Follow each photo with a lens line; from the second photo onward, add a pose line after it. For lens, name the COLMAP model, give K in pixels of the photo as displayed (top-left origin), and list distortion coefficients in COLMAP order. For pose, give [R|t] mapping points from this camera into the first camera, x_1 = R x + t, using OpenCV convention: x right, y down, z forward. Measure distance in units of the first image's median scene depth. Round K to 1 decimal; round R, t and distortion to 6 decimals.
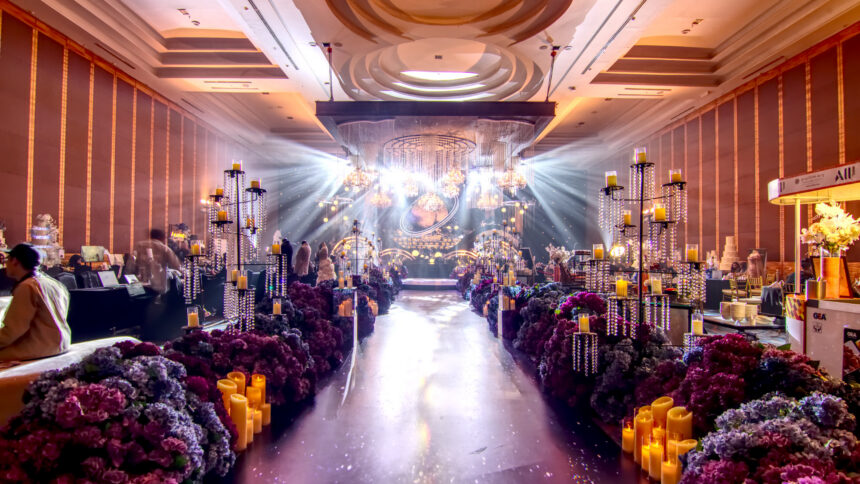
lens RADIAL K [[451.7, 0, 430.8], [0, 451.7, 254.0], [0, 0, 1]] dist [0.002365, -0.016037]
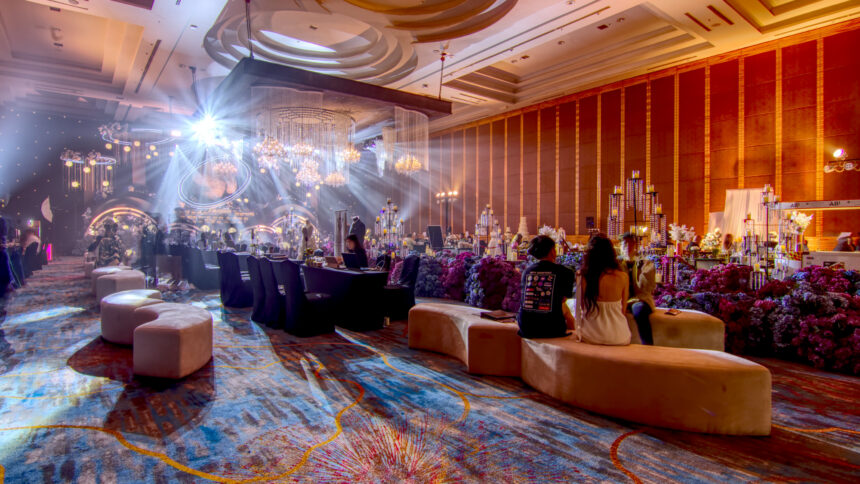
lens RADIAL K [[464.1, 0, 430.0], [0, 464.1, 242.0], [0, 0, 1]] dist [-0.001180, -0.001162]
pose [[0.800616, -0.016627, 0.598947, -0.471397], [-0.001000, 0.999576, 0.029086, -0.004108], [-0.599176, -0.023886, 0.800261, 0.045458]]
